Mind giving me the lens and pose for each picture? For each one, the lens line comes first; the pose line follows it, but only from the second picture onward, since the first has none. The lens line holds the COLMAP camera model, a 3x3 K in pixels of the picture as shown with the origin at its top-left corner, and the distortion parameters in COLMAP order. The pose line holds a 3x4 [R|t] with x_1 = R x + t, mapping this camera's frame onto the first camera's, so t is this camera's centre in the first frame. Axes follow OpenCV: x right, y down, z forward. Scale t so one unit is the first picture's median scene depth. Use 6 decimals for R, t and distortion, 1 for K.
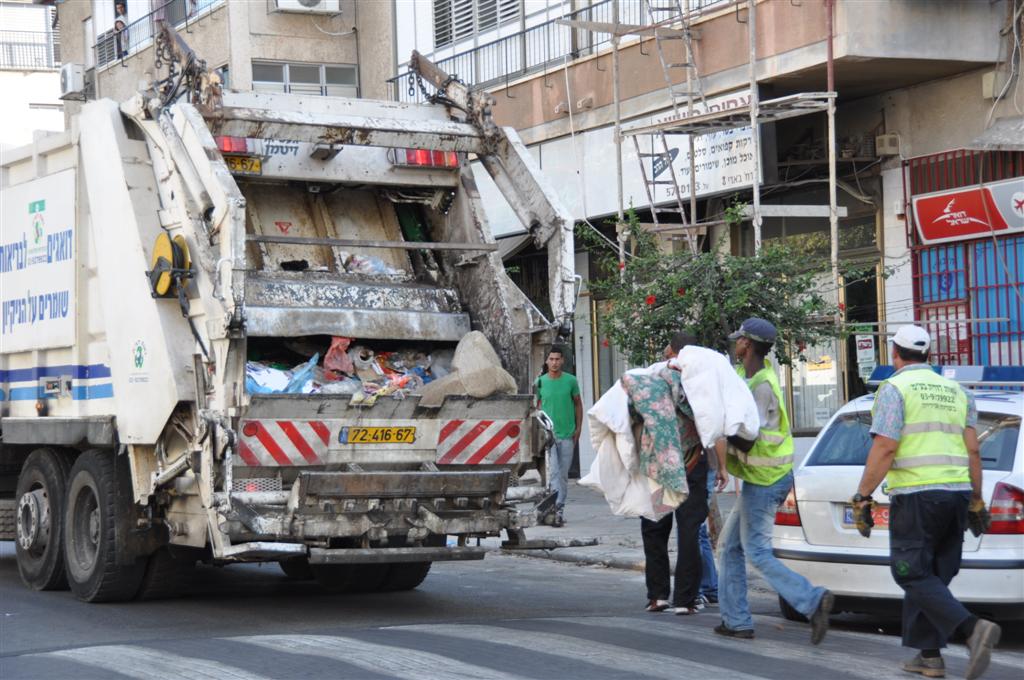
lens RADIAL K [[2357.8, 0, 512.0], [0, 2357.8, 340.0], [0, 0, 1]] dist [0.527186, 0.773278]
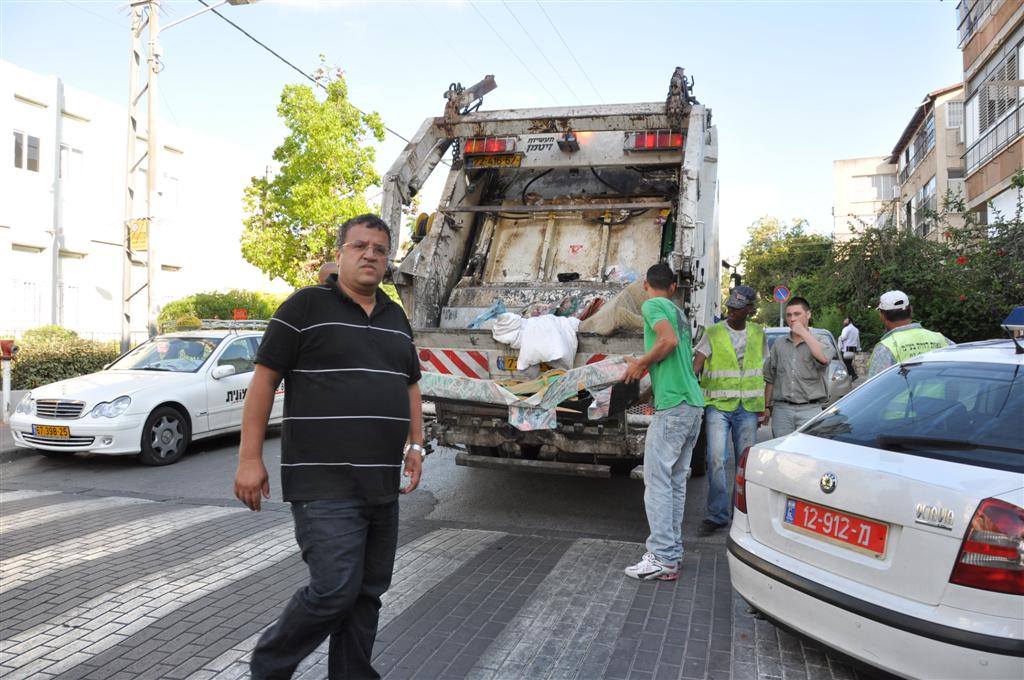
lens RADIAL K [[800.0, 0, 509.5], [0, 800.0, 344.3], [0, 0, 1]] dist [-0.156965, 0.115523]
pose [[0.722721, 0.030388, -0.690471, 0.206451], [0.000708, 0.999000, 0.044708, 0.011365], [0.691139, -0.032800, 0.721977, 0.669811]]
